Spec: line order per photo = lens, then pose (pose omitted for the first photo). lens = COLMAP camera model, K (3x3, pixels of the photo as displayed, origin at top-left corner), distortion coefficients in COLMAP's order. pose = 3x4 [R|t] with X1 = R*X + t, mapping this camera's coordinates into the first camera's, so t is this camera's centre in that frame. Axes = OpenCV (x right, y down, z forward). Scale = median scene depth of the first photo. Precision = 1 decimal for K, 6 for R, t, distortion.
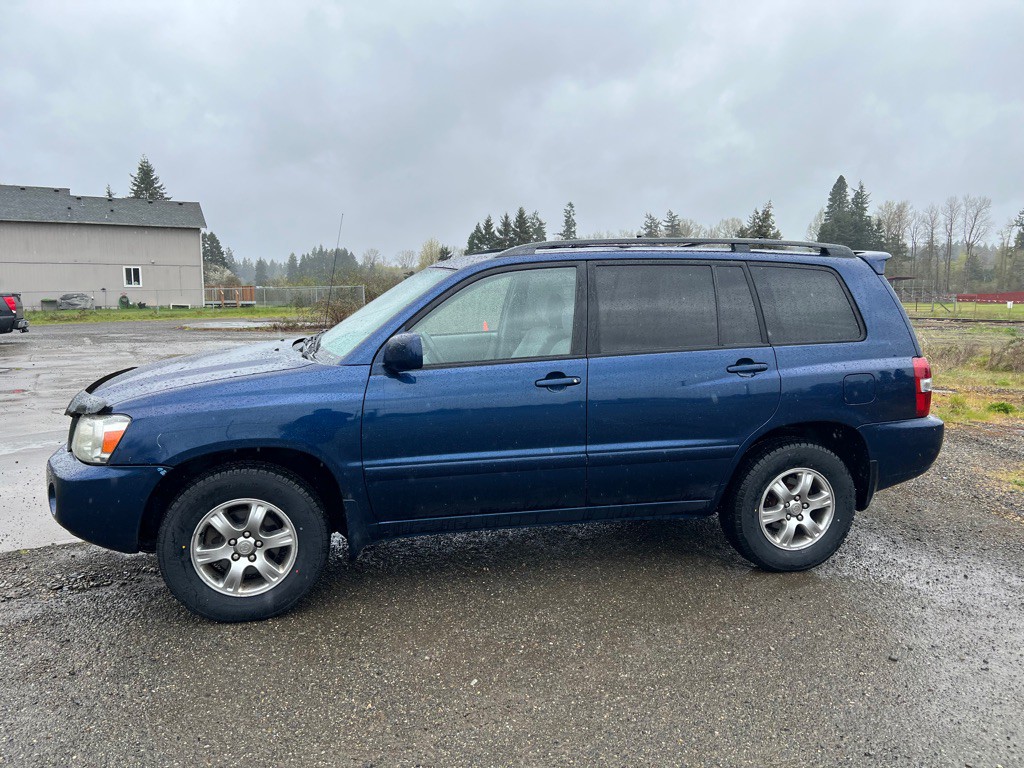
lens RADIAL K [[763.7, 0, 510.5], [0, 763.7, 398.9], [0, 0, 1]] dist [0.063023, -0.078709]
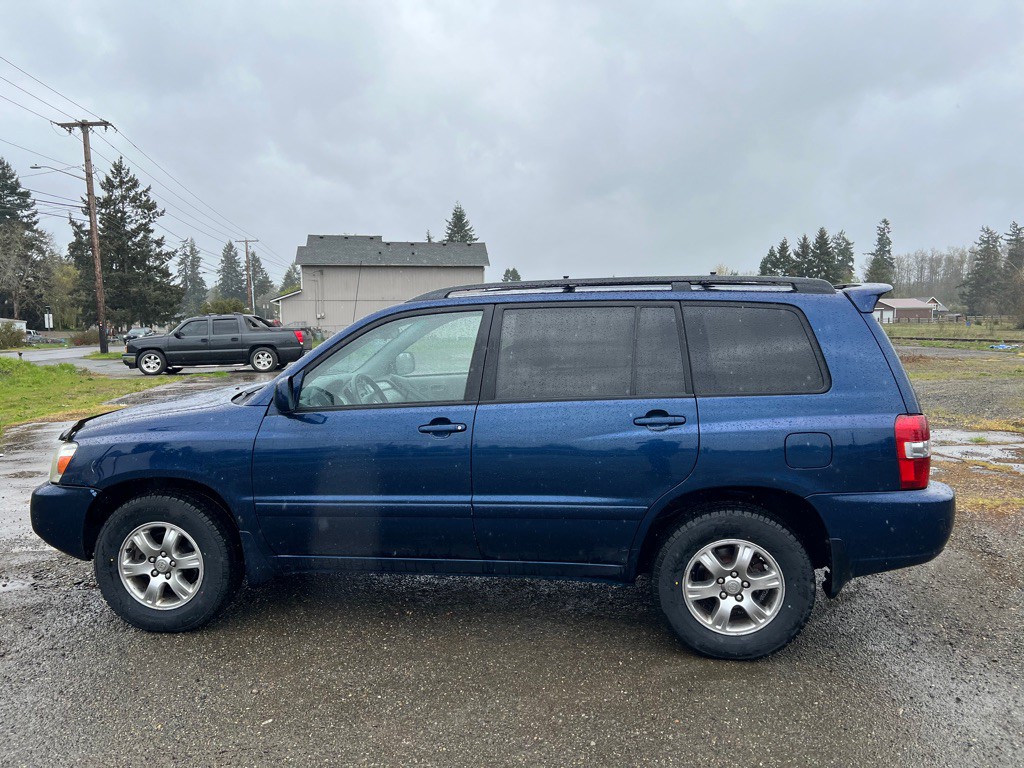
lens RADIAL K [[776.3, 0, 512.0], [0, 776.3, 384.0], [0, 0, 1]] dist [0.044856, -0.057333]
pose [[0.932153, 0.019486, -0.361540, 0.456158], [-0.040039, 0.997974, -0.049444, -0.030055], [0.359845, 0.060565, 0.931044, 0.088883]]
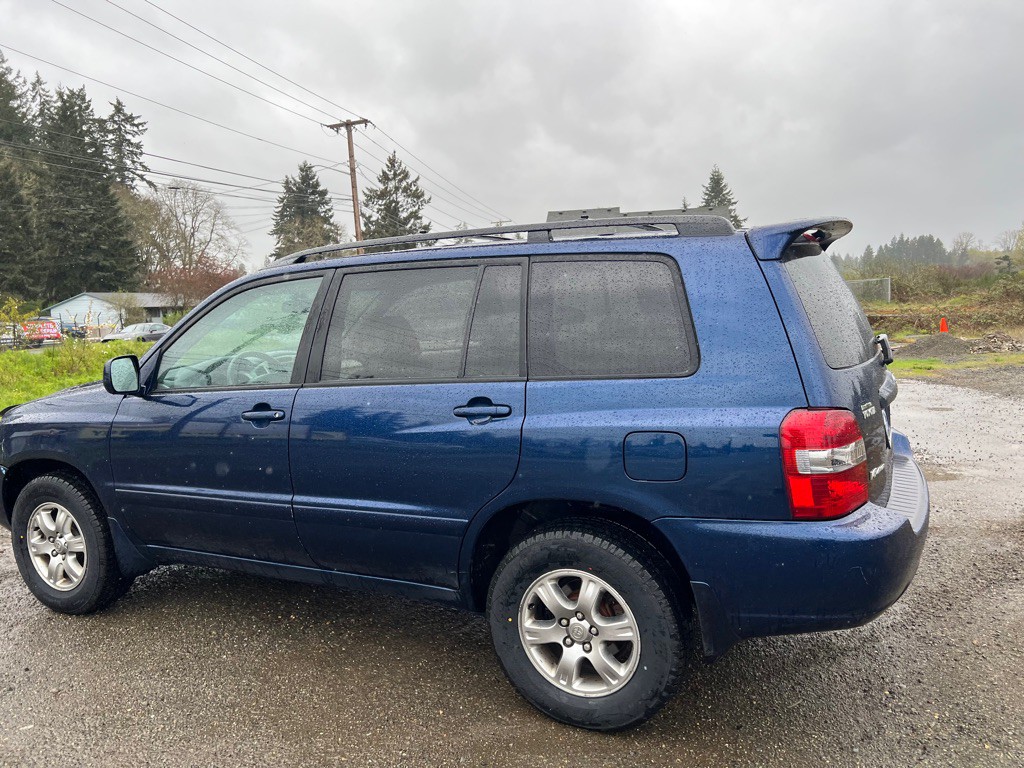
lens RADIAL K [[776.3, 0, 512.0], [0, 776.3, 384.0], [0, 0, 1]] dist [0.044856, -0.057333]
pose [[0.765210, 0.037268, -0.642701, 0.749445], [-0.048449, 0.998826, 0.000235, -0.063697], [0.641955, 0.030958, 0.766117, 0.459994]]
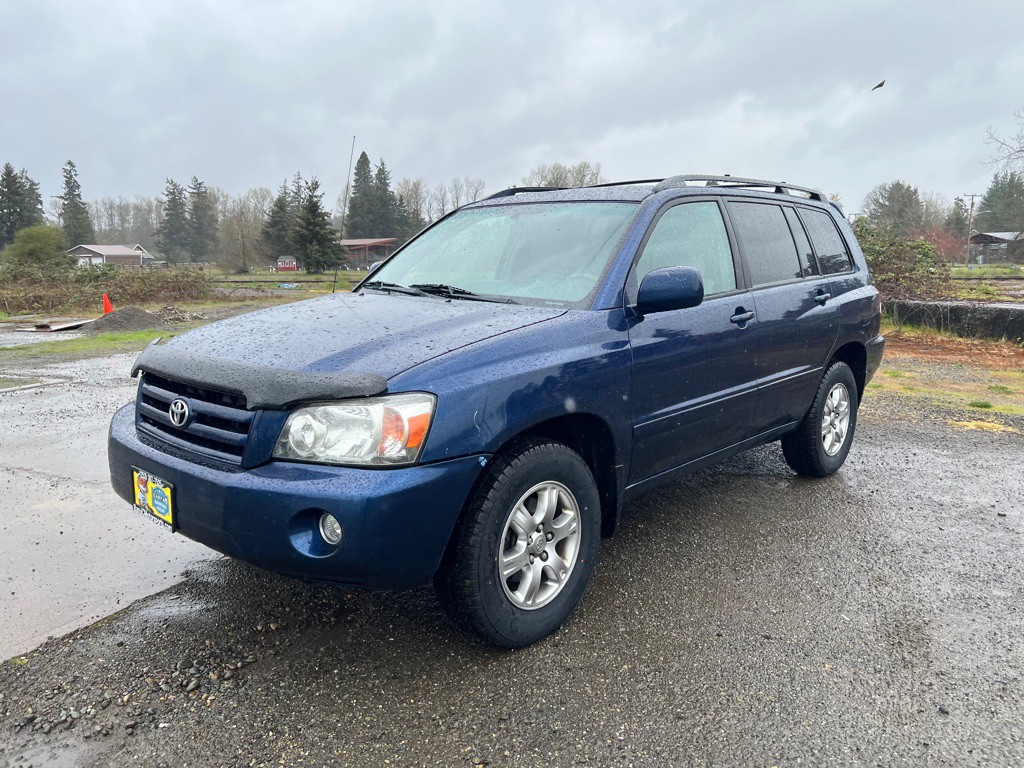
lens RADIAL K [[766.3, 0, 523.6], [0, 766.3, 381.7], [0, 0, 1]] dist [0.047645, -0.055348]
pose [[0.825319, -0.102179, 0.555346, -0.658946], [0.094294, 0.994621, 0.042869, -0.007203], [-0.556739, 0.016985, 0.830514, 0.299305]]
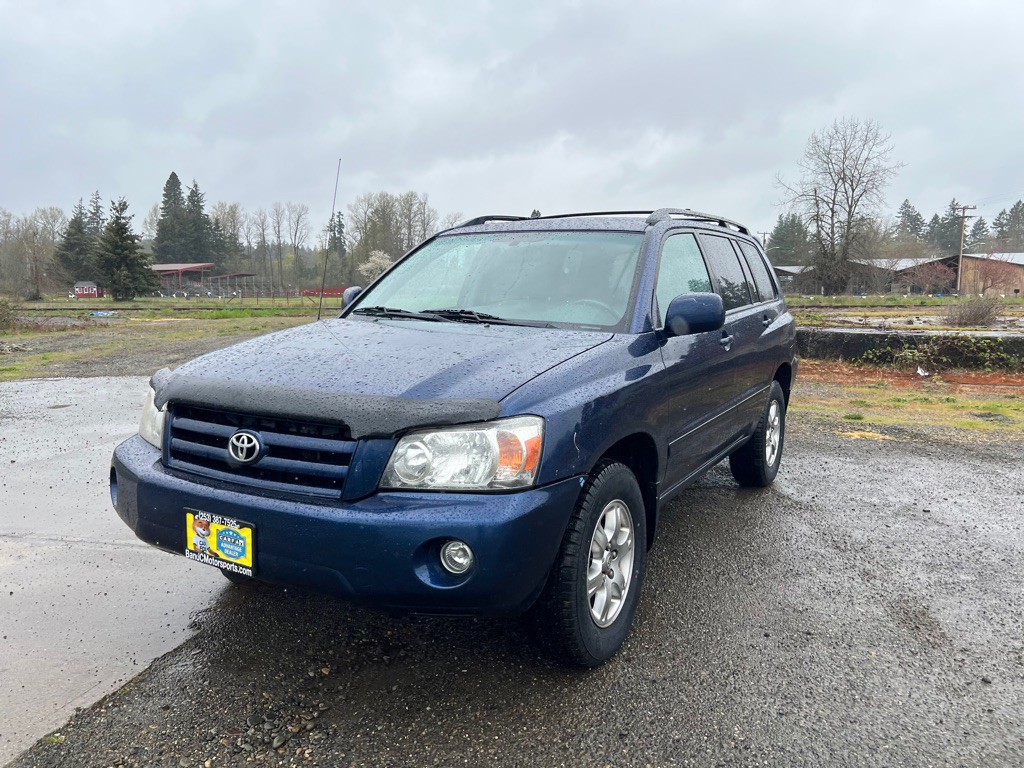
lens RADIAL K [[763.9, 0, 522.8], [0, 763.9, 382.9], [0, 0, 1]] dist [0.044254, -0.049069]
pose [[0.681142, -0.099673, 0.725335, -0.820447], [0.111481, 0.993258, 0.031802, -0.024987], [-0.723614, 0.059200, 0.687661, 0.424653]]
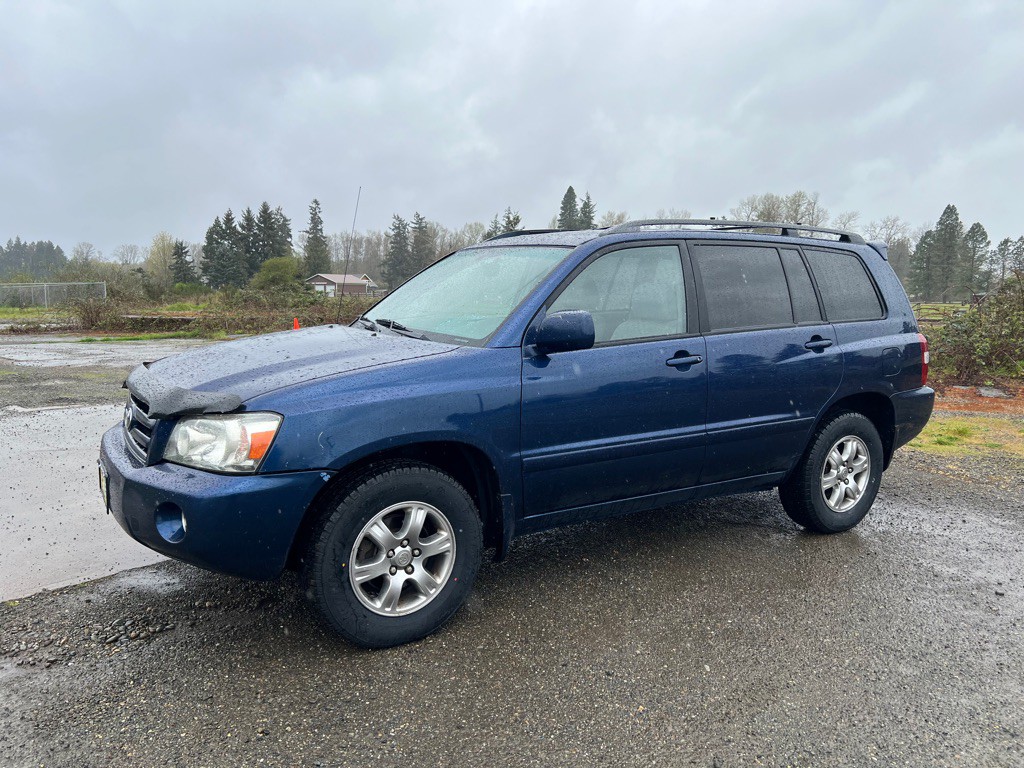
lens RADIAL K [[763.7, 0, 510.5], [0, 763.7, 398.9], [0, 0, 1]] dist [0.063023, -0.078709]
pose [[0.947968, -0.041883, 0.315600, -0.419781], [0.042092, 0.999095, 0.006160, 0.010610], [-0.315572, 0.007445, 0.948872, 0.116634]]
